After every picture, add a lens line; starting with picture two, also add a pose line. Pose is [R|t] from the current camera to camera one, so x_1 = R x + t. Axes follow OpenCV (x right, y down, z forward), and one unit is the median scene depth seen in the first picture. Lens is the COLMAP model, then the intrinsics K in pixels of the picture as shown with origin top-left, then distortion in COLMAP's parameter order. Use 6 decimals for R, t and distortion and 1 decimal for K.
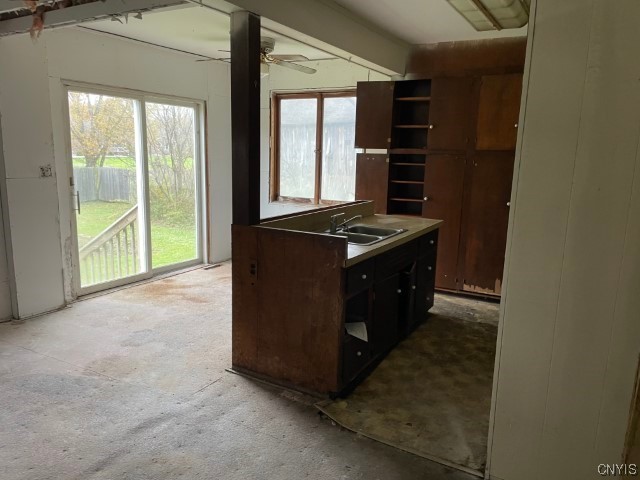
lens RADIAL K [[492.5, 0, 323.2], [0, 492.5, 240.6], [0, 0, 1]] dist [0.054593, -0.077922]
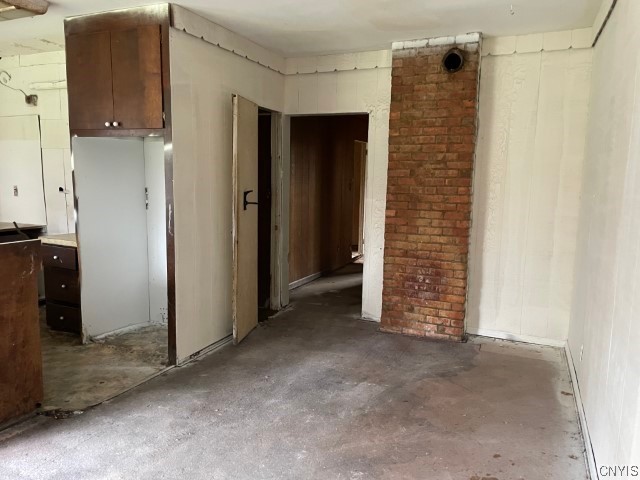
lens RADIAL K [[492.5, 0, 320.4], [0, 492.5, 237.6], [0, 0, 1]] dist [0.054593, -0.077922]
pose [[-0.108294, -0.153257, 0.982235, -0.548982], [0.157774, 0.972873, 0.169191, -0.050229], [-0.981519, 0.173293, -0.081176, 0.278612]]
